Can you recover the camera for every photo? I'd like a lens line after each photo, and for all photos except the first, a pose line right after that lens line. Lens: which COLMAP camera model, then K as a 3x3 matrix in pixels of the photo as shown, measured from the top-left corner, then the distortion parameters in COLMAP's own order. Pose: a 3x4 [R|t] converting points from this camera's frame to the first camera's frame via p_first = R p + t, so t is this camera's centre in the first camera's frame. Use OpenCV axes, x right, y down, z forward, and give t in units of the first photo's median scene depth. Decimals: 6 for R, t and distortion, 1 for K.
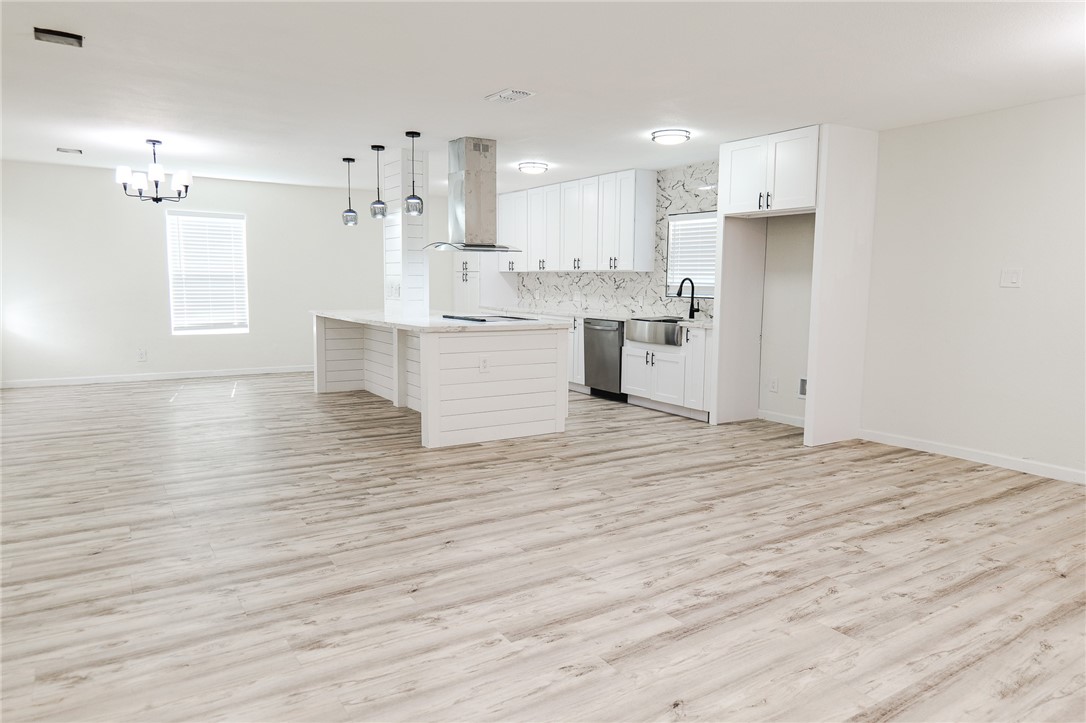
lens RADIAL K [[708.3, 0, 538.0], [0, 708.3, 366.5], [0, 0, 1]] dist [0.001845, -0.003588]
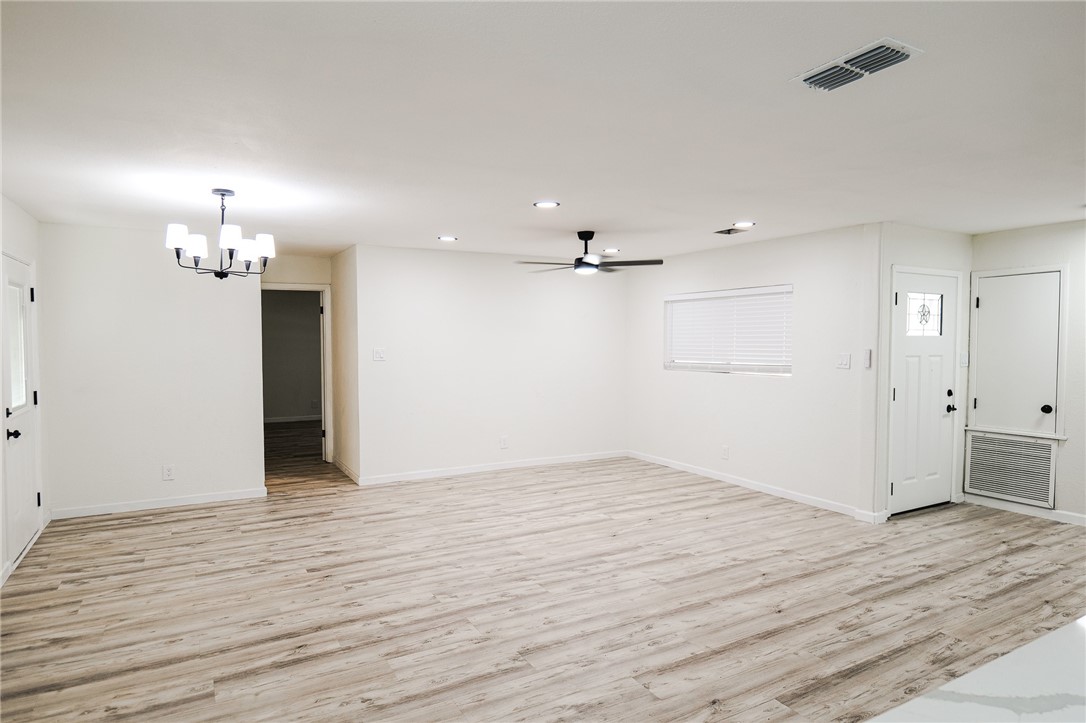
lens RADIAL K [[635.6, 0, 540.7], [0, 635.6, 363.2], [0, 0, 1]] dist [-0.025651, 0.011346]
pose [[-0.998156, -0.013980, 0.059076, 0.180119], [-0.003972, 0.986077, 0.166242, -0.279622], [-0.060577, 0.165701, -0.984314, 1.711294]]
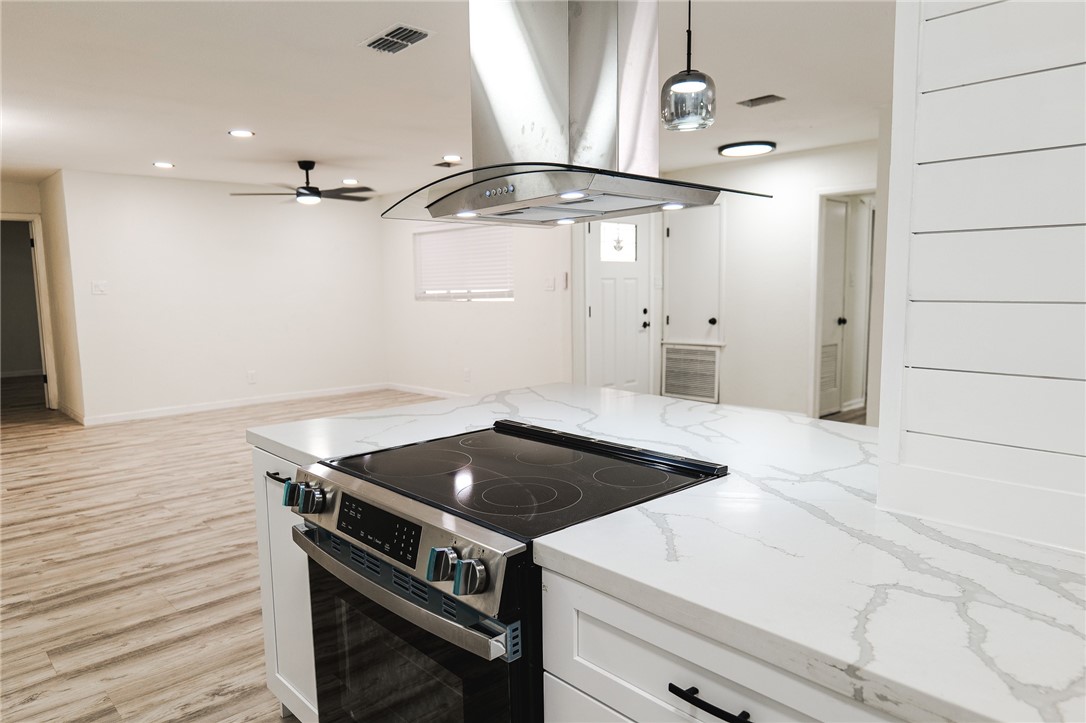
lens RADIAL K [[708.3, 0, 538.0], [0, 708.3, 366.5], [0, 0, 1]] dist [0.001845, -0.003588]
pose [[-0.983319, 0.023233, -0.180399, -0.049377], [-0.019814, 0.972224, 0.233214, -0.266297], [0.180806, 0.232898, -0.955546, 2.021682]]
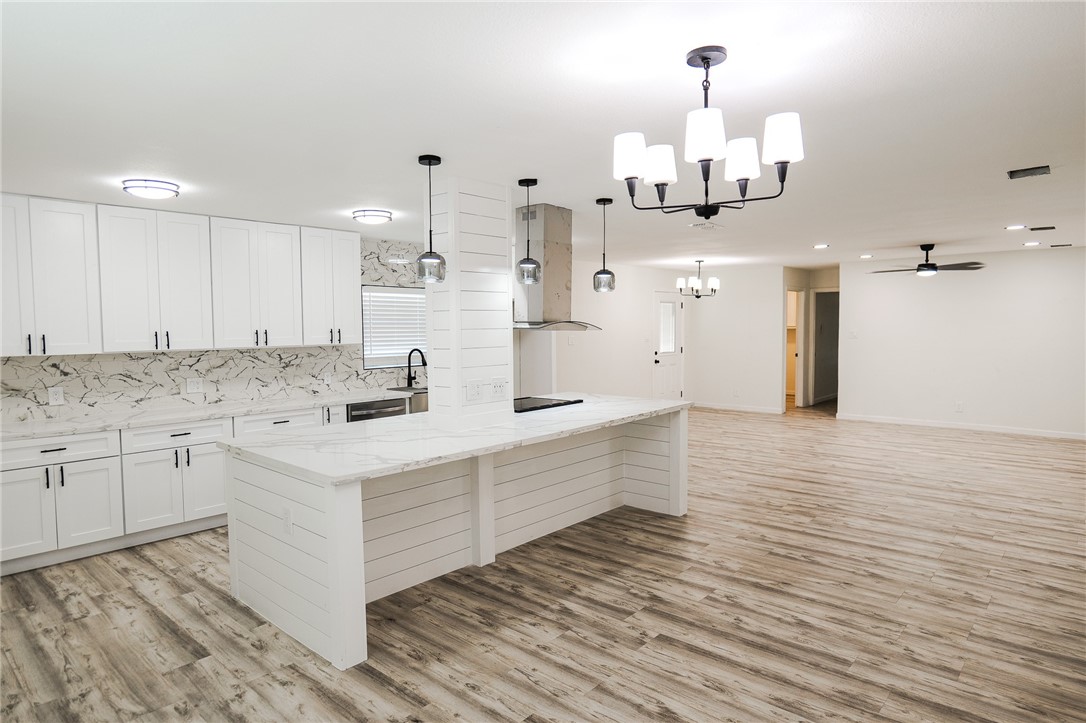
lens RADIAL K [[635.6, 0, 543.0], [0, 635.6, 361.5], [0, 0, 1]] dist [-0.027118, 0.012226]
pose [[-0.268061, -0.067976, 0.961001, -1.369213], [0.124070, 0.986765, 0.104407, -0.327775], [-0.955379, 0.147219, -0.256079, 1.918740]]
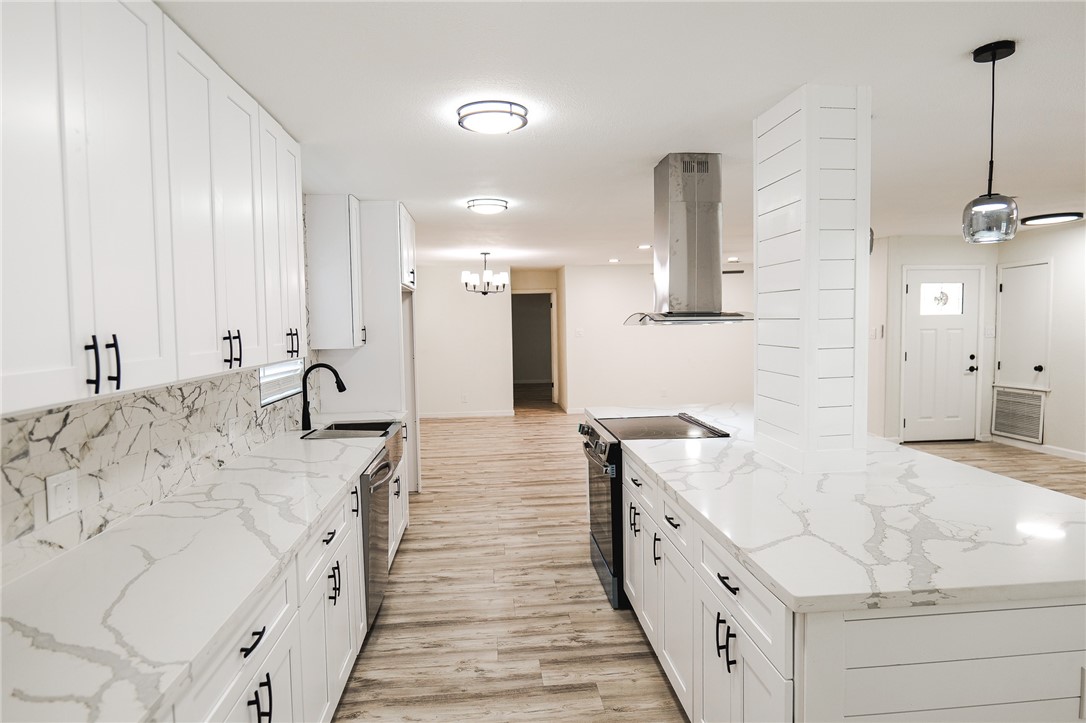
lens RADIAL K [[635.6, 0, 540.7], [0, 635.6, 363.2], [0, 0, 1]] dist [-0.025651, 0.011346]
pose [[-0.886387, -0.024633, 0.462288, -0.392675], [0.064752, 0.982170, 0.176491, -0.380900], [-0.458393, 0.186374, -0.868988, 2.514829]]
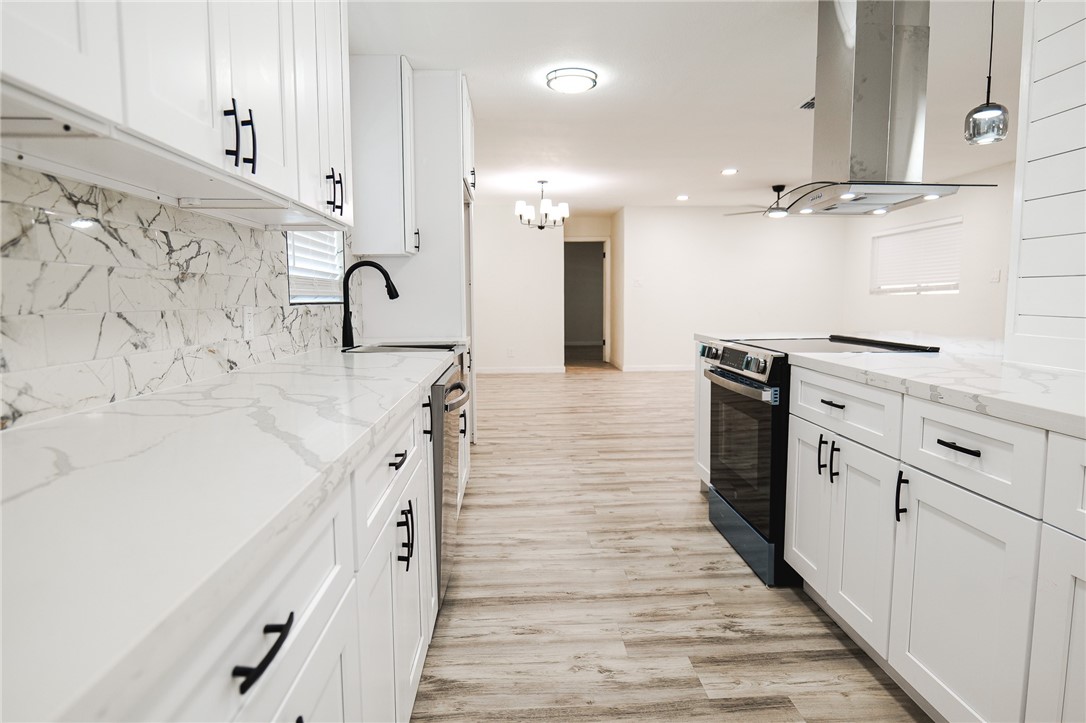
lens RADIAL K [[635.4, 0, 544.1], [0, 635.4, 365.8], [0, 0, 1]] dist [-0.020463, 0.002686]
pose [[-0.867992, -0.057545, 0.493232, -0.195591], [0.057860, 0.974778, 0.215548, -0.255421], [-0.493195, 0.215632, -0.842770, 2.374005]]
